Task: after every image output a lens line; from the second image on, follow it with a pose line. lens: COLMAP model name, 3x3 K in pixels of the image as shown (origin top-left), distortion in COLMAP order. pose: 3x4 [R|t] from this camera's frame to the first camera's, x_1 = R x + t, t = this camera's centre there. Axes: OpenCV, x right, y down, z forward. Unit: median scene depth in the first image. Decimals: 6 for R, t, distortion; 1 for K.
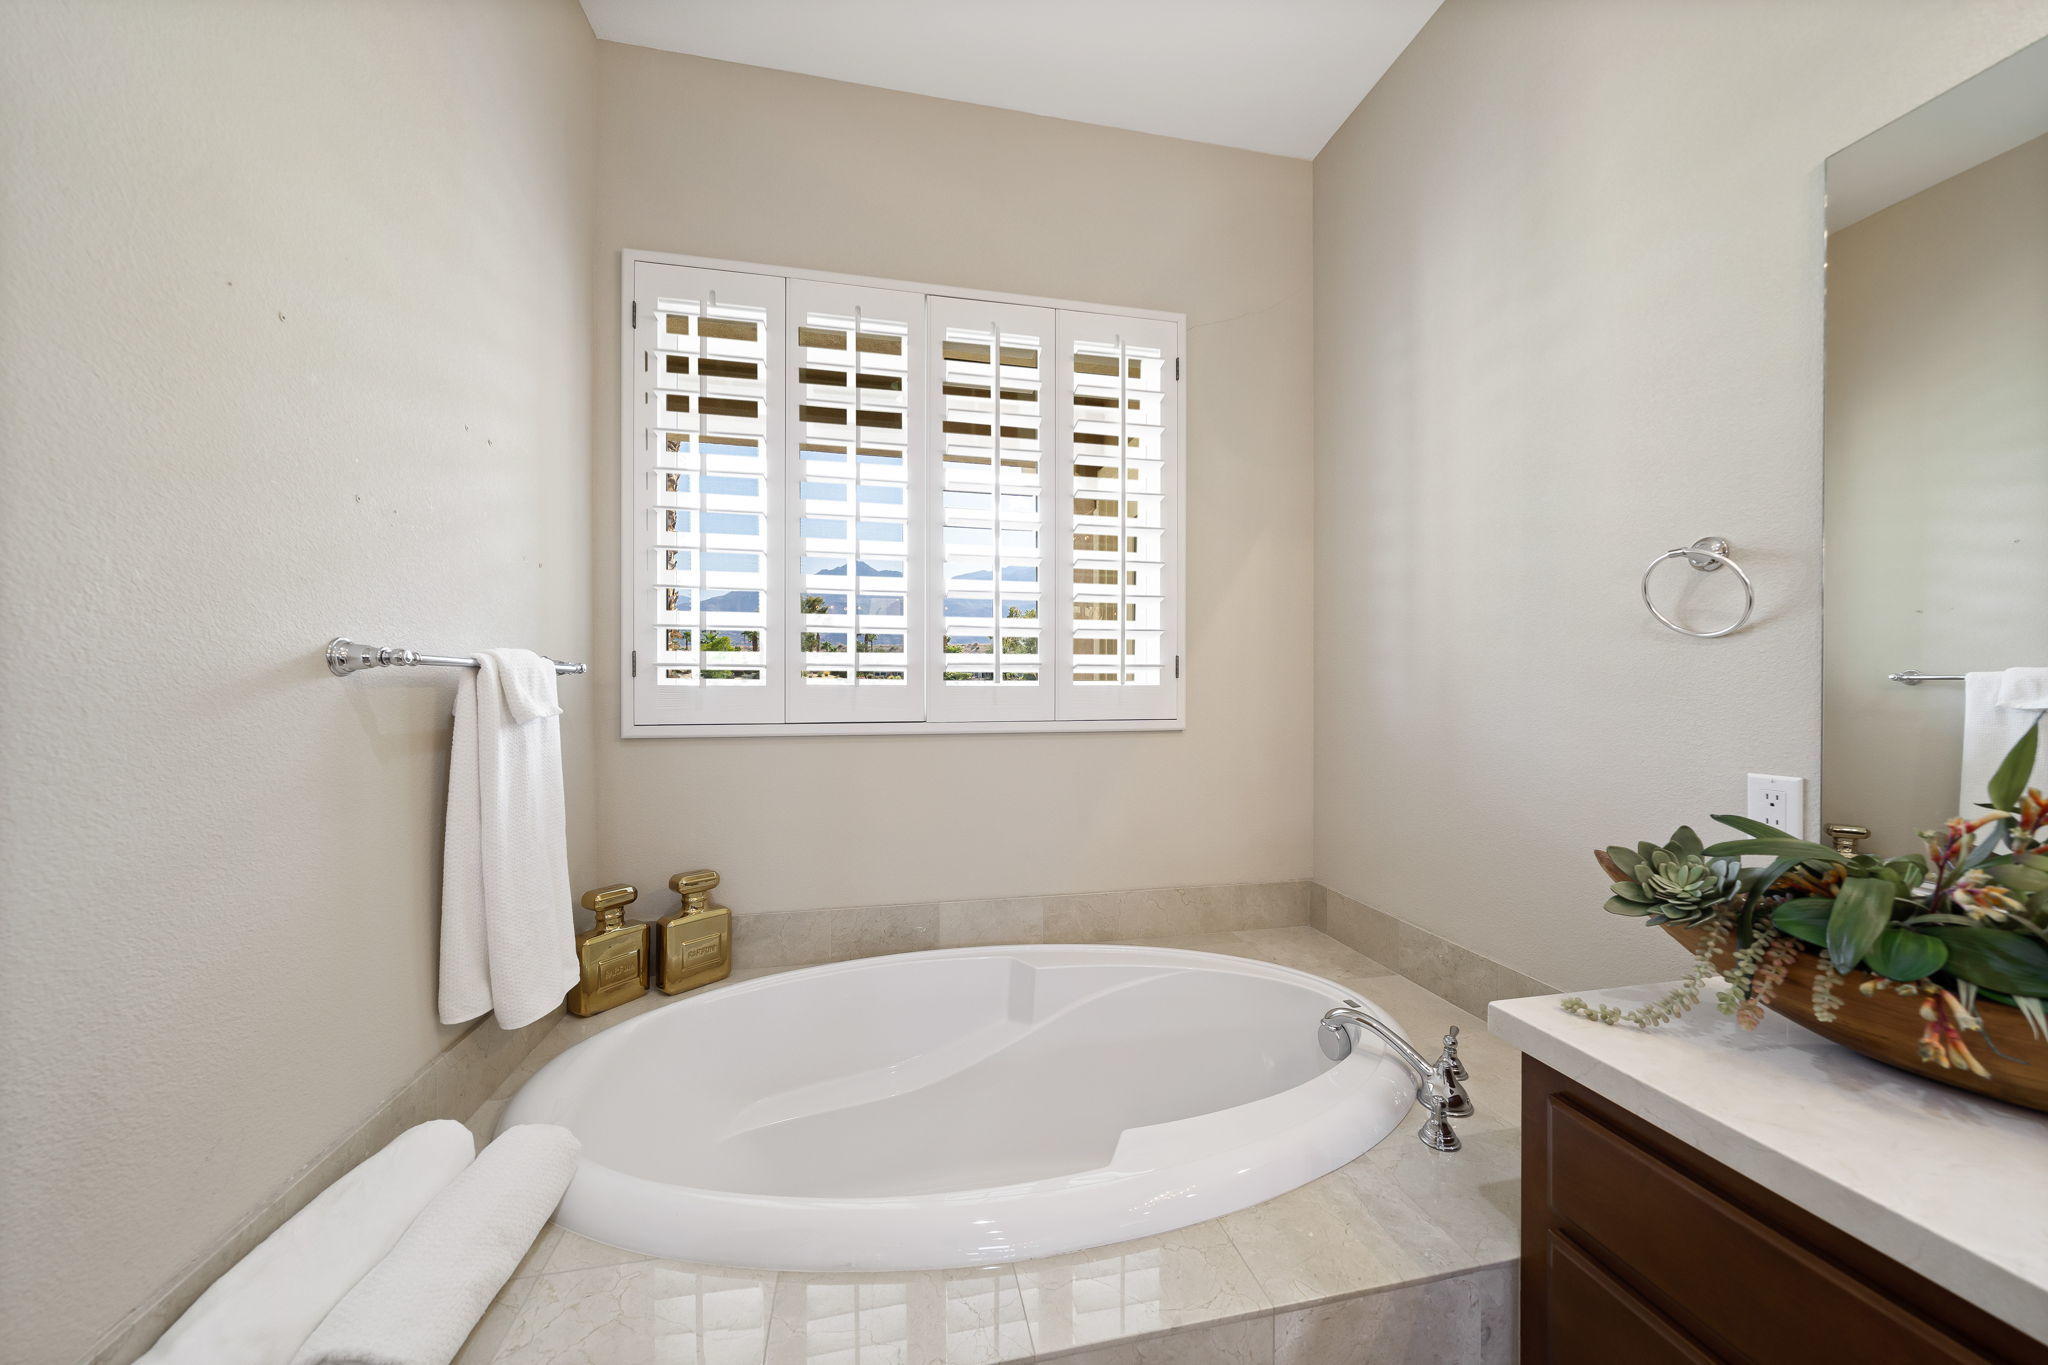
lens RADIAL K [[769.5, 0, 1037.8], [0, 769.5, 689.1], [0, 0, 1]] dist [0.007477, 0.000326]
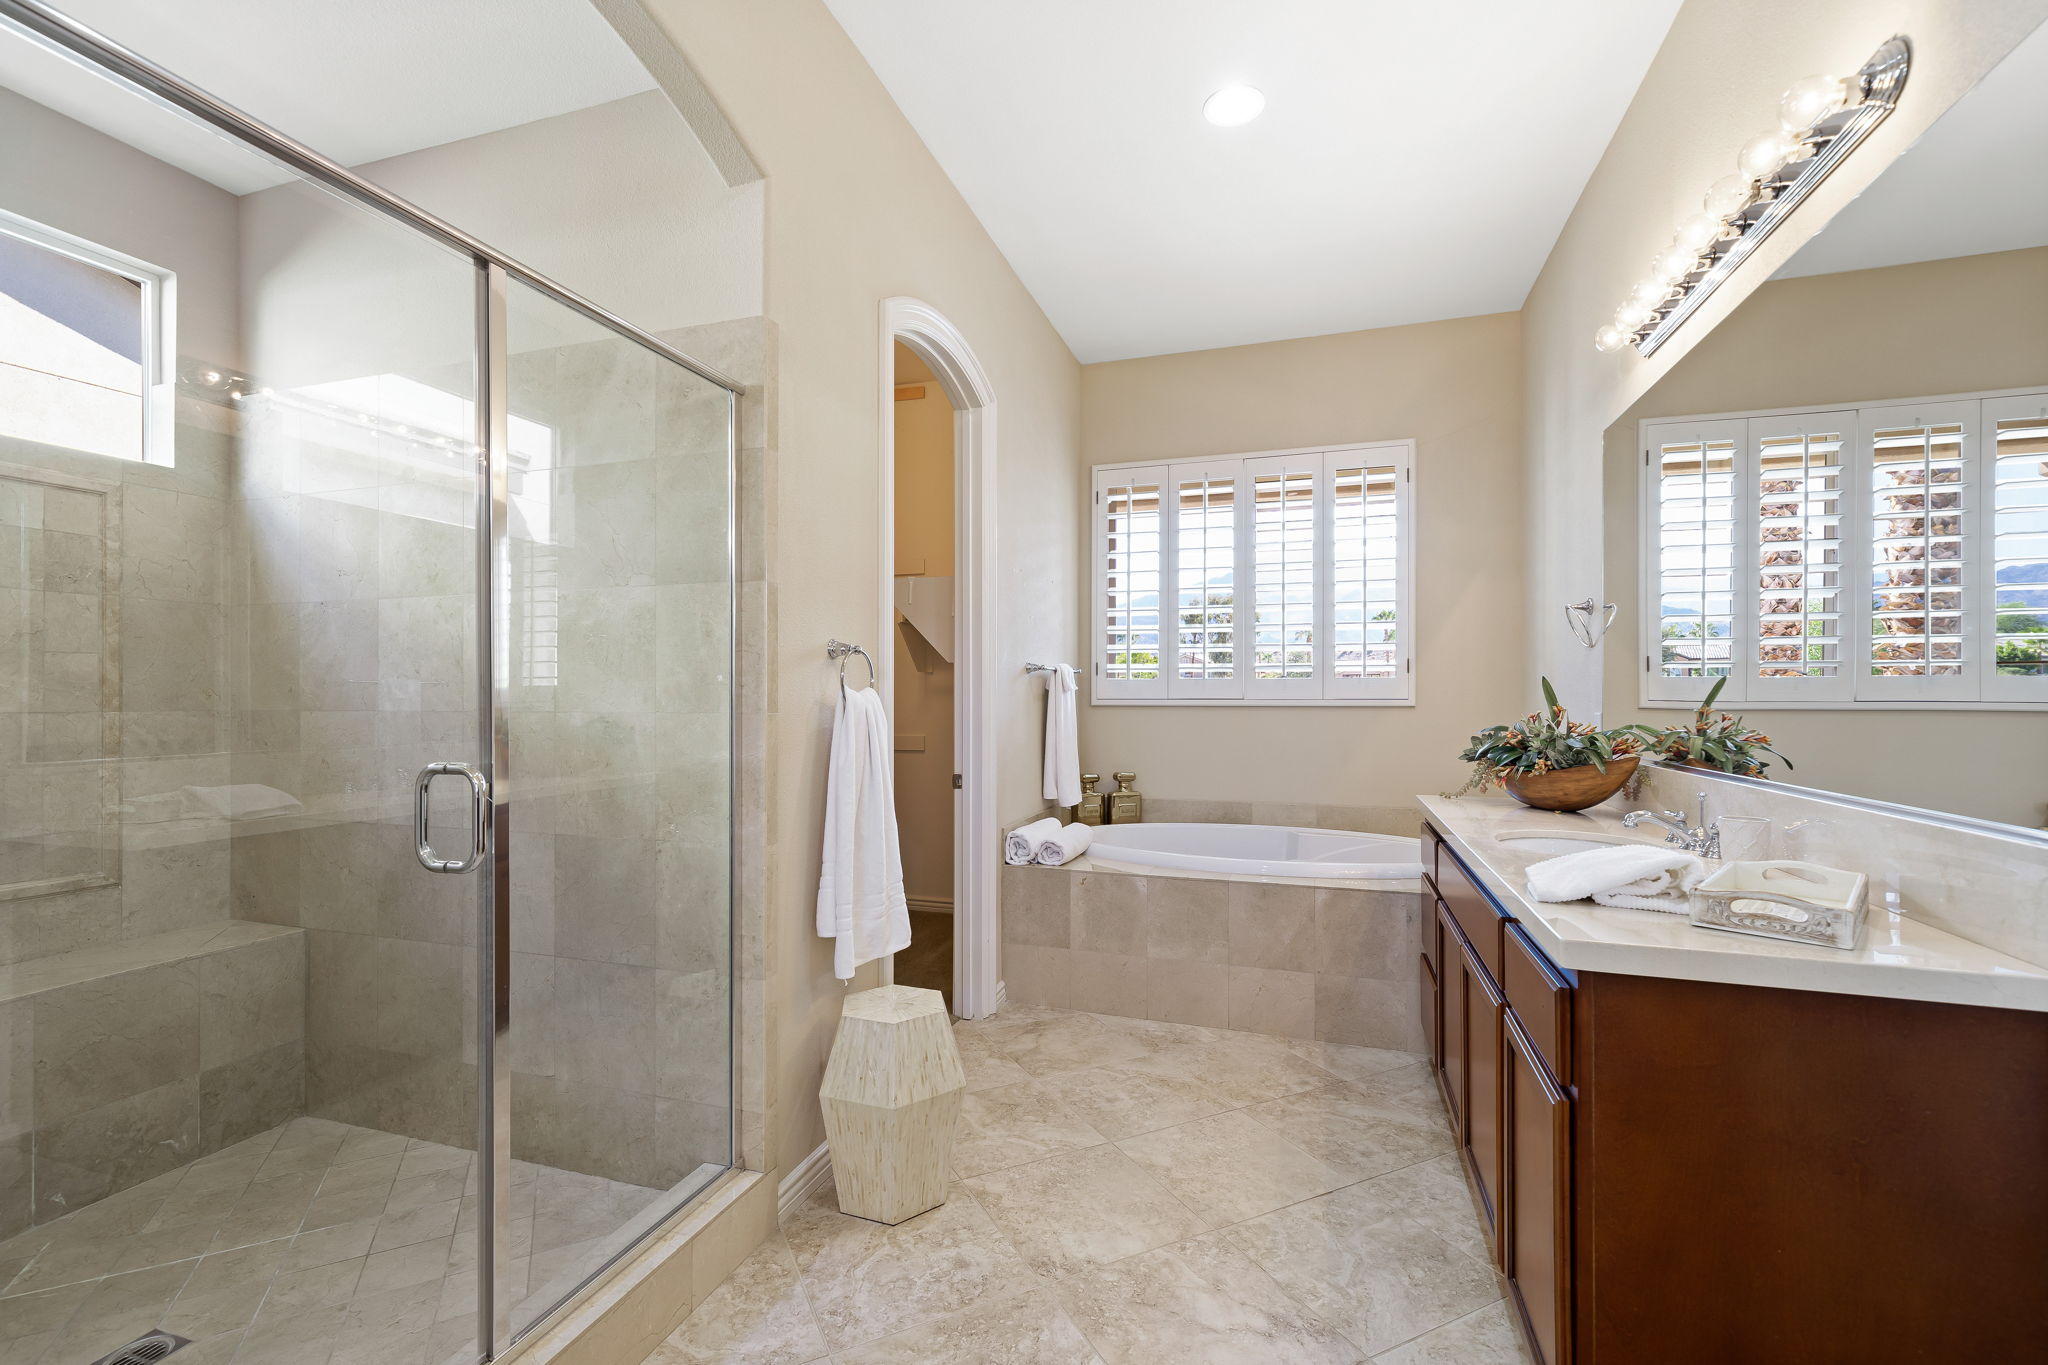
lens RADIAL K [[886.9, 0, 1022.9], [0, 886.9, 688.7], [0, 0, 1]] dist [0.002236, -0.000643]
pose [[0.868459, -0.004373, -0.495742, 0.485026], [0.000987, 0.999974, -0.007092, 0.037181], [0.495760, 0.005670, 0.868441, -1.172894]]
